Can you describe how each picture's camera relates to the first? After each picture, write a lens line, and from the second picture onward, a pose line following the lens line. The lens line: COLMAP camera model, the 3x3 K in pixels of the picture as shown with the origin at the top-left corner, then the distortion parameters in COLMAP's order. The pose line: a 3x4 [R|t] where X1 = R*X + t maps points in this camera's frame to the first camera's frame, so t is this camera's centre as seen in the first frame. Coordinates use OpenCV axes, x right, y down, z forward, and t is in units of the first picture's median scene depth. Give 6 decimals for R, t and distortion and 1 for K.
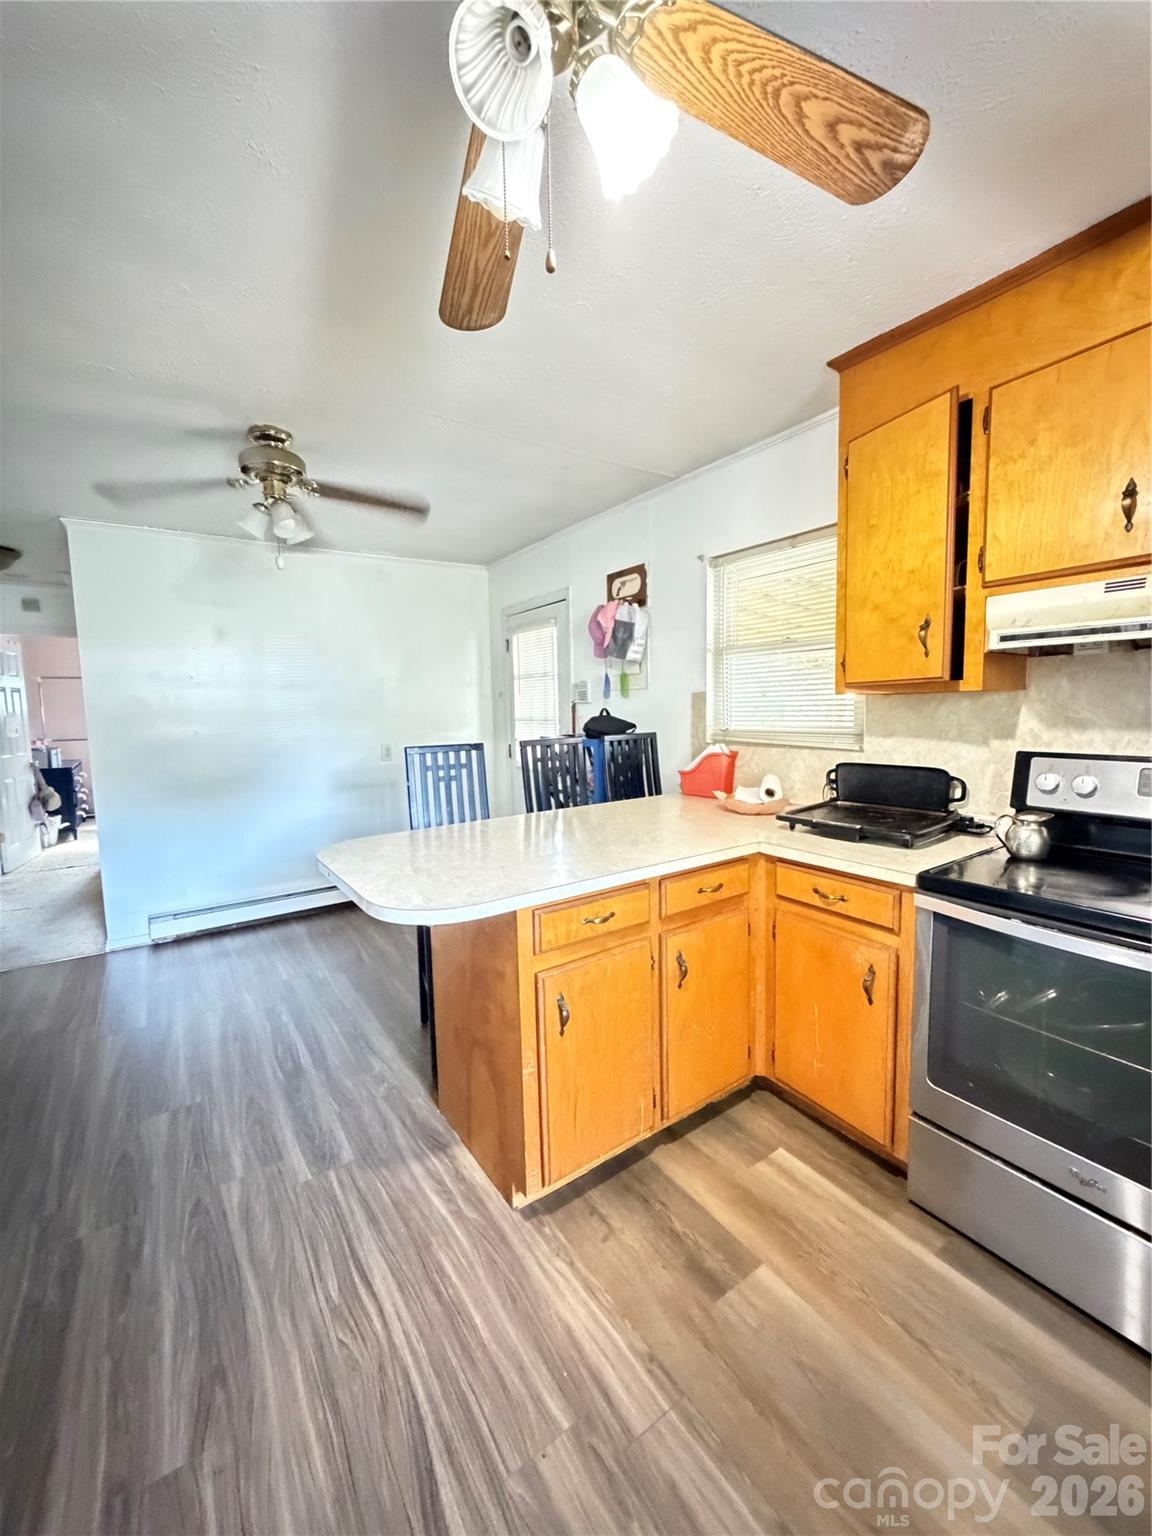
lens RADIAL K [[614.5, 0, 575.4], [0, 614.5, 763.4], [0, 0, 1]] dist [0.001311, 0.000374]
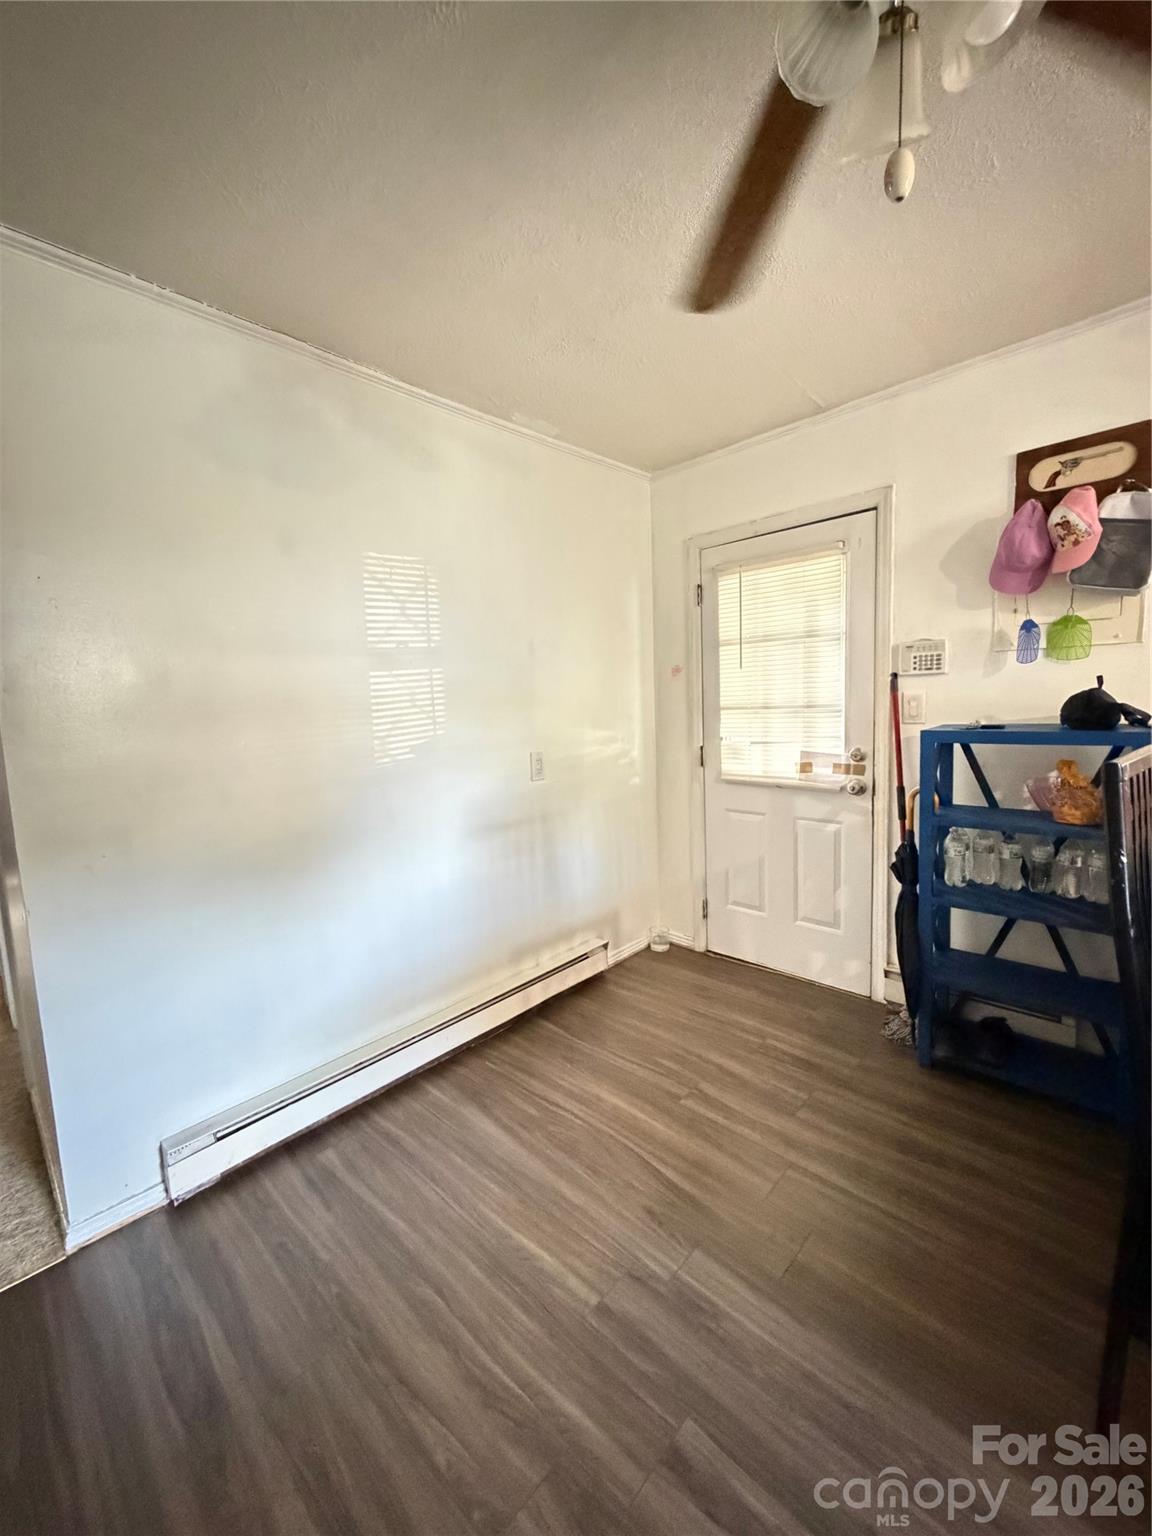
lens RADIAL K [[609.3, 0, 579.3], [0, 609.3, 772.0], [0, 0, 1]] dist [-0.000235, -0.000021]
pose [[0.974248, -0.037783, 0.222292, -0.451212], [0.036904, 0.999286, 0.008107, -0.017072], [-0.222440, 0.000305, 0.974946, 0.462762]]
